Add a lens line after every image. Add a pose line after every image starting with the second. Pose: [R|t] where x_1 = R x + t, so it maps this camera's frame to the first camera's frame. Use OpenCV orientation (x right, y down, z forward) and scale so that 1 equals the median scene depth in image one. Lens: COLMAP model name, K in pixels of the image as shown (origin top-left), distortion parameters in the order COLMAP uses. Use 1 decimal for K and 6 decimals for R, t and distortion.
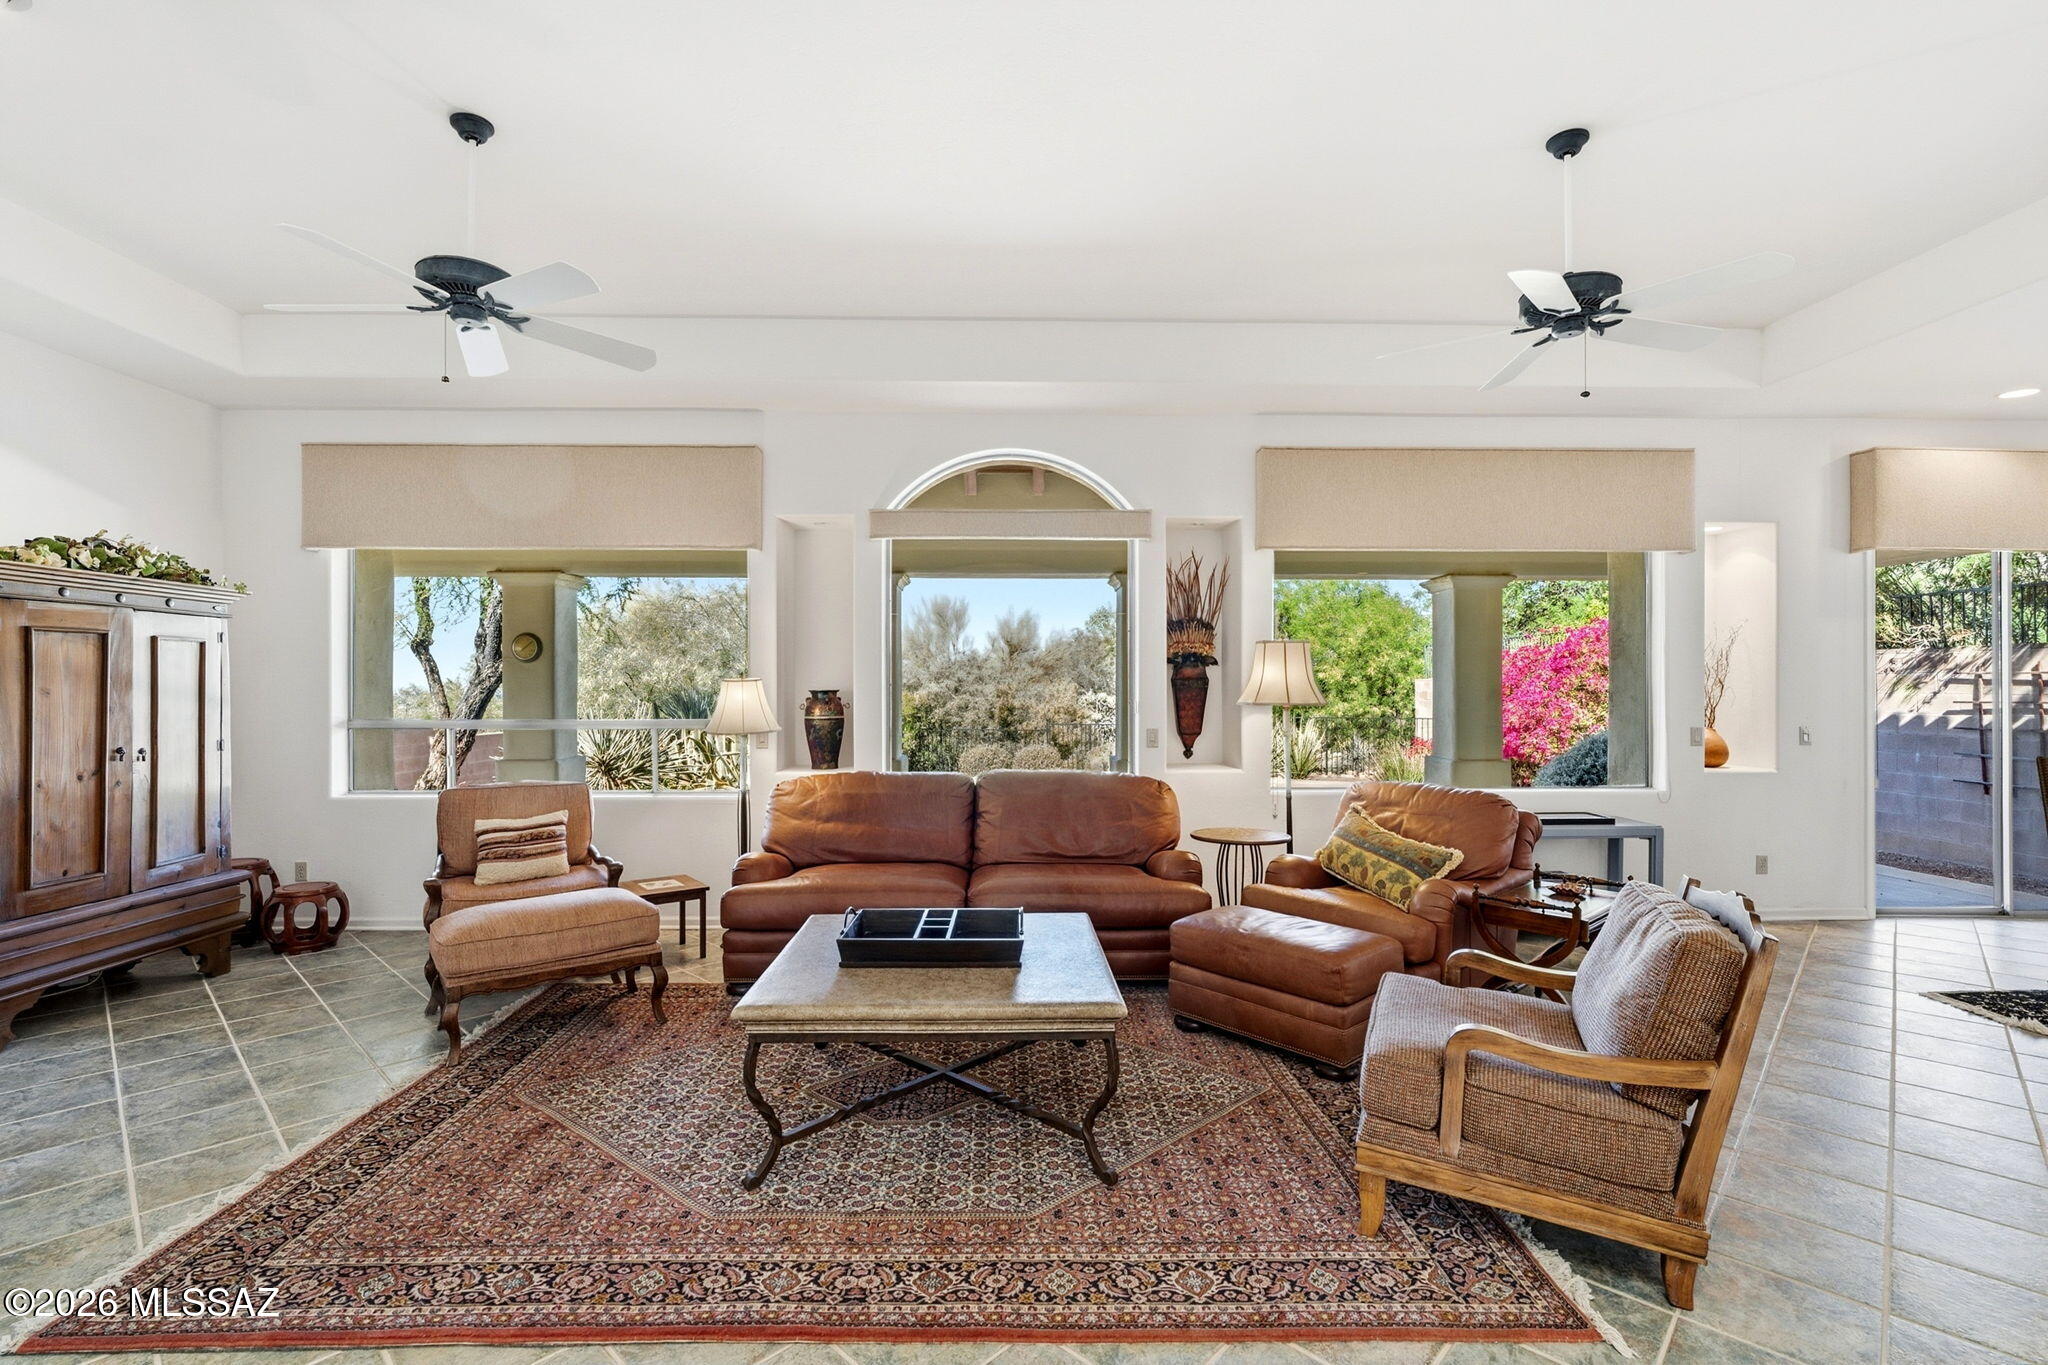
lens RADIAL K [[929.4, 0, 1021.9], [0, 929.4, 685.6], [0, 0, 1]] dist [-0.002346, -0.000342]
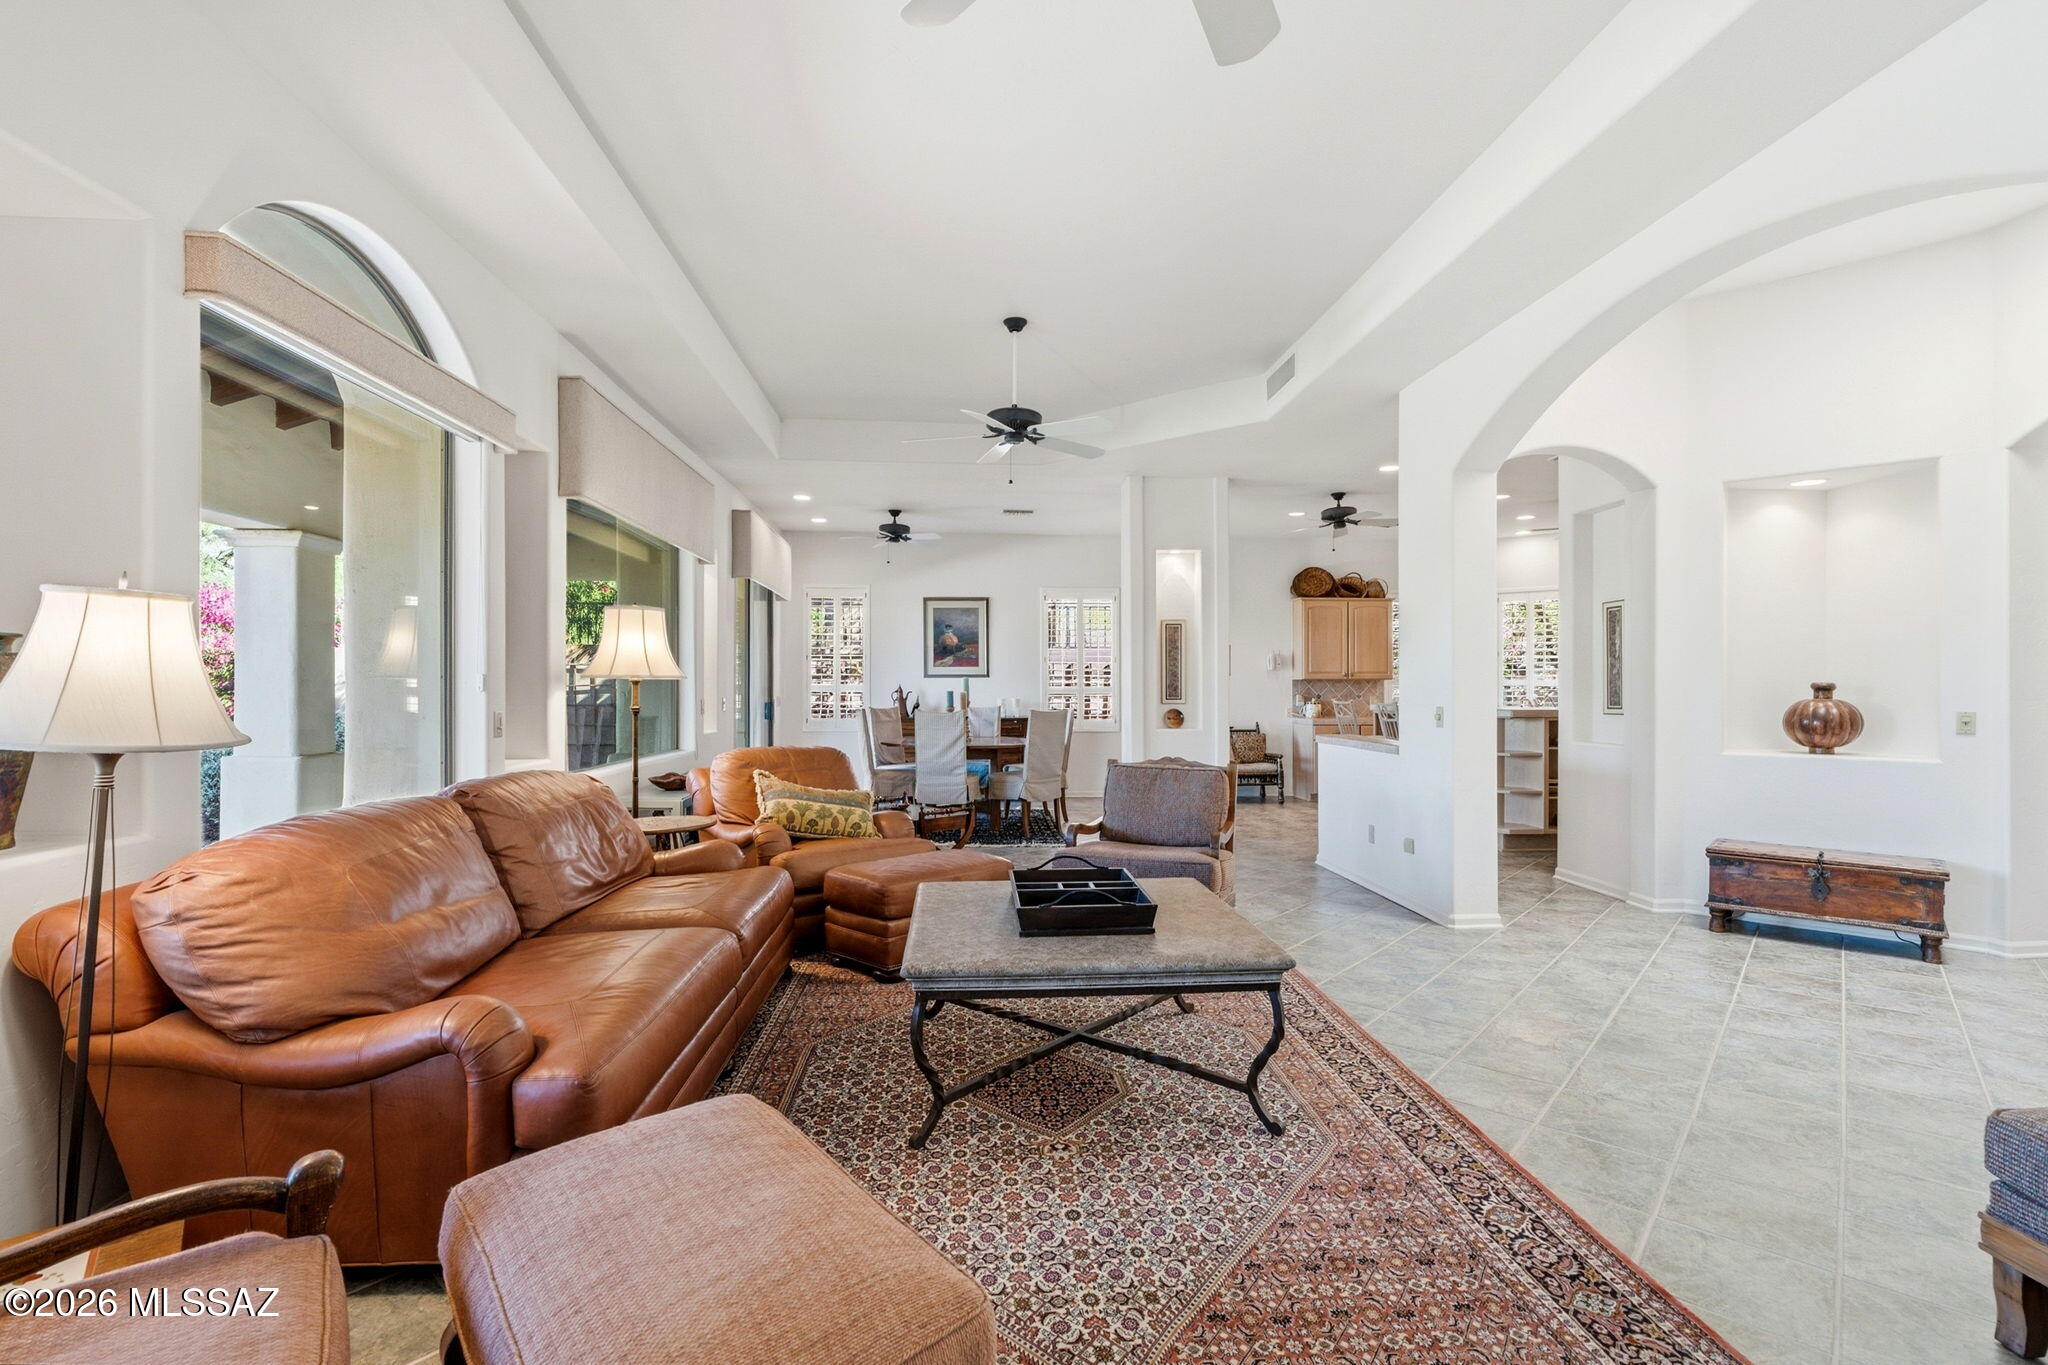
lens RADIAL K [[937.3, 0, 1024.0], [0, 937.3, 682.5], [0, 0, 1]] dist [-0.002530, -0.000520]
pose [[-0.046817, 0.002637, 0.998900, -0.684277], [-0.002379, 0.999993, -0.002751, 0.026411], [-0.998901, -0.002506, -0.046810, 0.695356]]
